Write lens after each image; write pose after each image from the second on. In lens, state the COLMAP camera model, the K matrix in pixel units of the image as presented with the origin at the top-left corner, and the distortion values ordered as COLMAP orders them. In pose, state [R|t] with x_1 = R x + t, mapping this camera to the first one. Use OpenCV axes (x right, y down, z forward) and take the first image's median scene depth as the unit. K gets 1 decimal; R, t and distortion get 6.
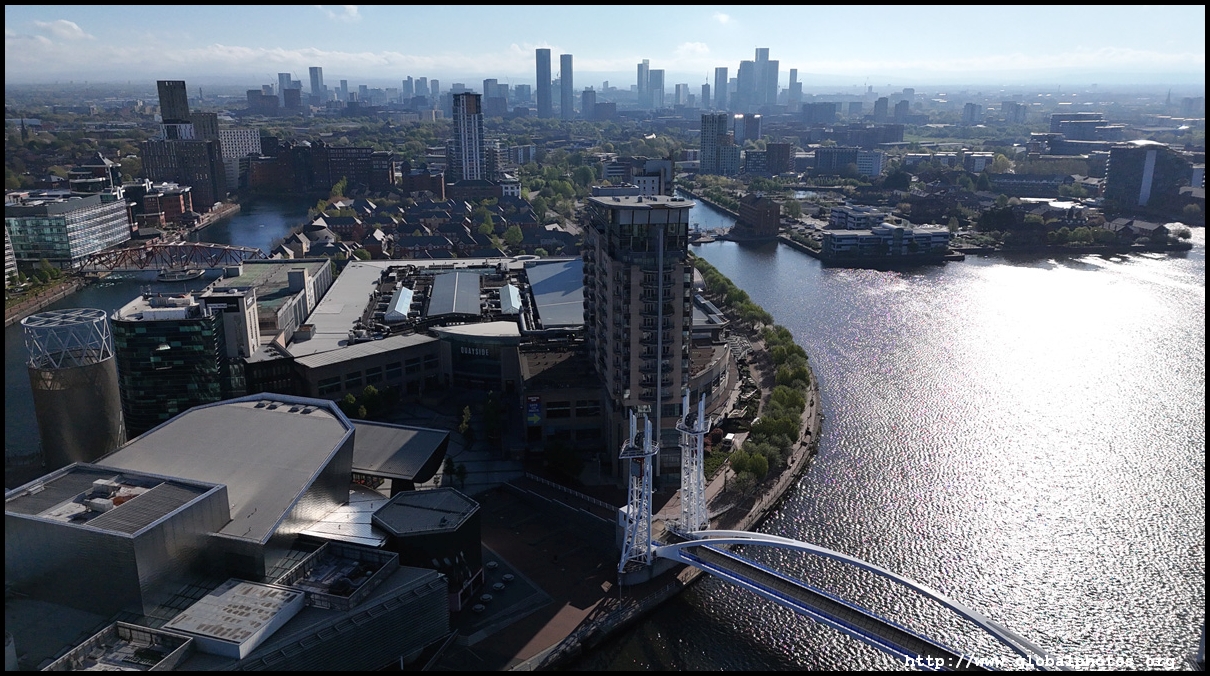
lens RADIAL K [[898.5, 0, 609.1], [0, 898.5, 333.9], [0, 0, 1]] dist [0.082123, -0.084149]
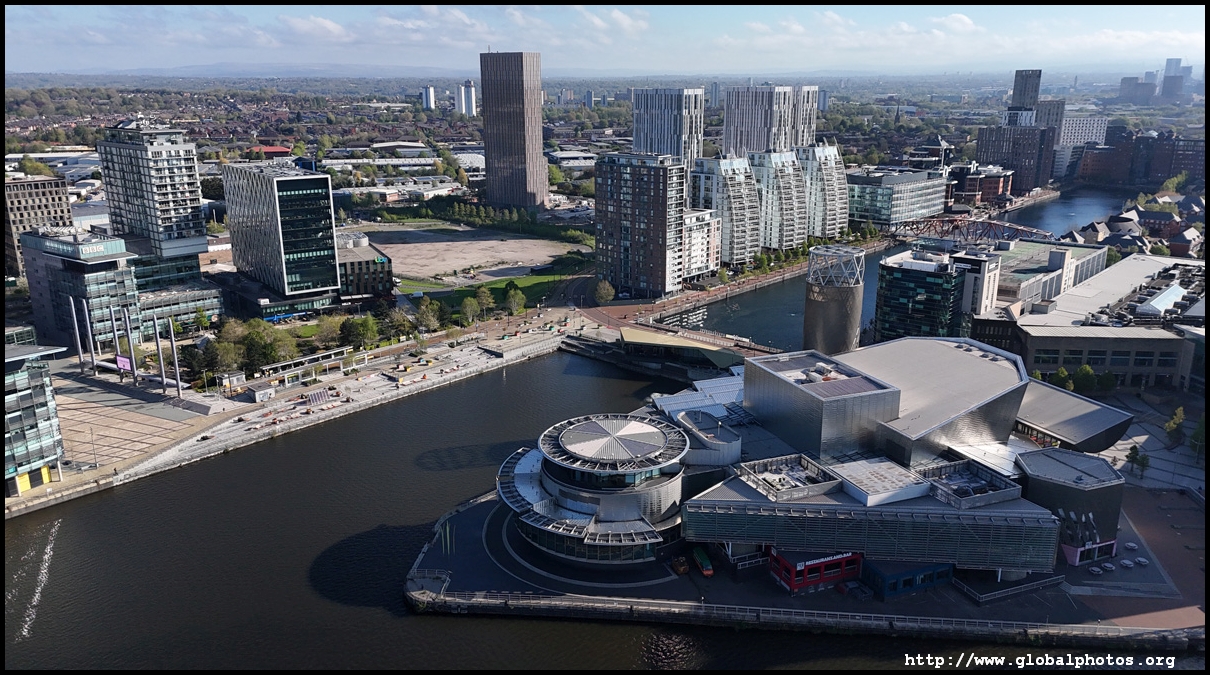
lens RADIAL K [[898.5, 0, 609.1], [0, 898.5, 333.4], [0, 0, 1]] dist [0.082123, -0.084149]
pose [[0.646800, 0.204026, -0.734863, 0.113019], [-0.196035, 0.975654, 0.098336, 0.021853], [0.737035, 0.080455, 0.671049, -0.077418]]
